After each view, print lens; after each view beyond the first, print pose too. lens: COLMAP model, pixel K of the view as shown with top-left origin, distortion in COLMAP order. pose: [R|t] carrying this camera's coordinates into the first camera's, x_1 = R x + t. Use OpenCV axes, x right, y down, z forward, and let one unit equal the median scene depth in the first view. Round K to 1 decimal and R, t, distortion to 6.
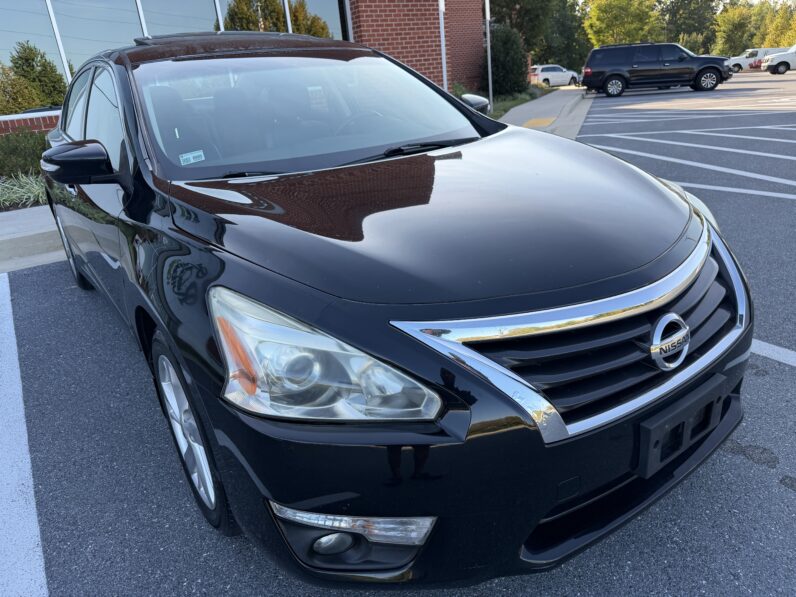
lens RADIAL K [[565.6, 0, 399.9], [0, 565.6, 297.0], [0, 0, 1]] dist [0.011810, -0.022571]
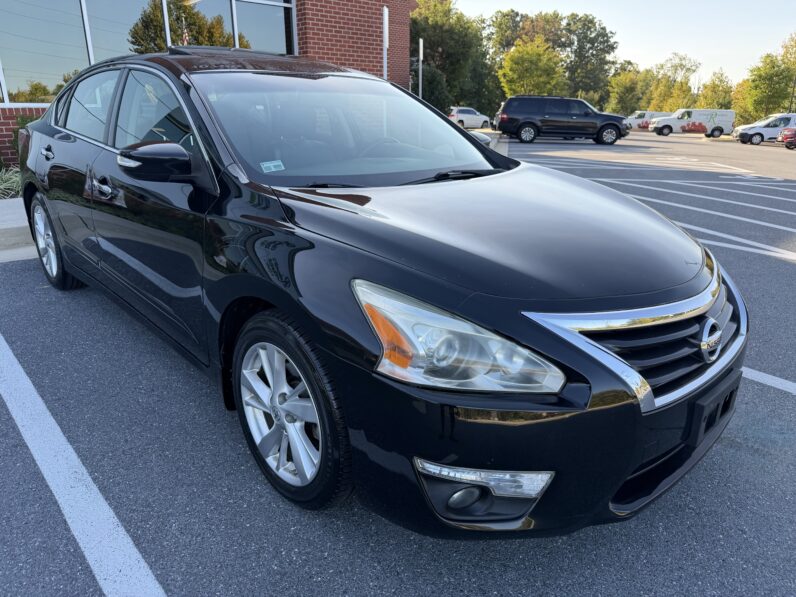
lens RADIAL K [[565.6, 0, 397.9], [0, 565.6, 299.1], [0, 0, 1]] dist [0.011810, -0.022571]
pose [[0.985570, 0.048115, 0.162284, -0.052571], [-0.040985, 0.998054, -0.047001, 0.009084], [-0.164229, 0.039672, 0.985624, -0.018361]]
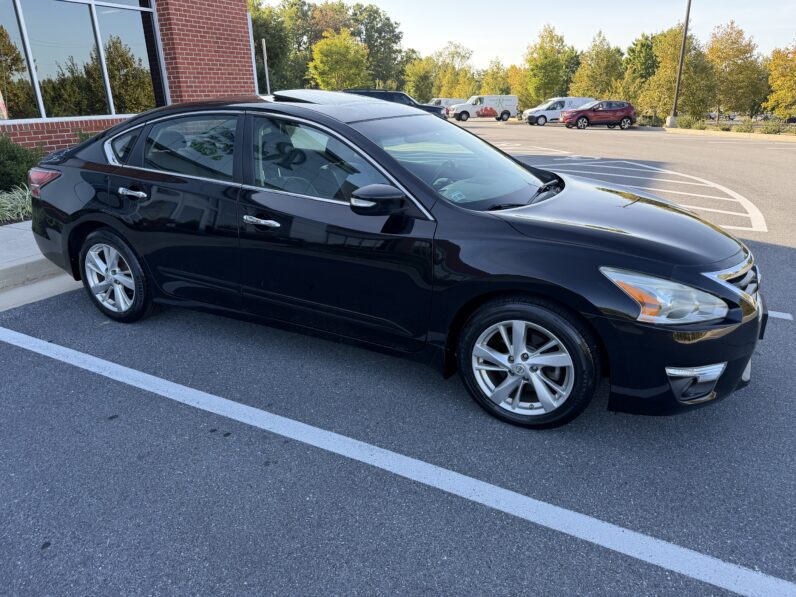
lens RADIAL K [[565.6, 0, 402.3], [0, 565.6, 297.6], [0, 0, 1]] dist [0.011810, -0.022571]
pose [[0.882479, -0.087318, 0.462176, -0.215076], [0.109188, 0.993805, -0.020725, 0.005934], [-0.457503, 0.068753, 0.886546, -0.038907]]
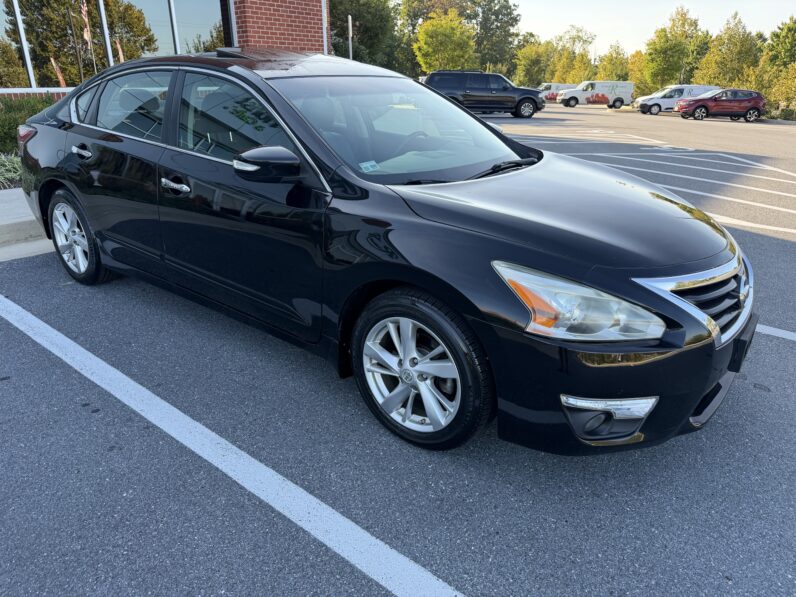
lens RADIAL K [[565.6, 0, 398.3], [0, 565.6, 298.1], [0, 0, 1]] dist [0.011810, -0.022571]
pose [[0.953835, -0.018486, 0.299763, -0.123288], [0.021687, 0.999738, -0.007357, 0.010414], [-0.299548, 0.013518, 0.953985, -0.037451]]
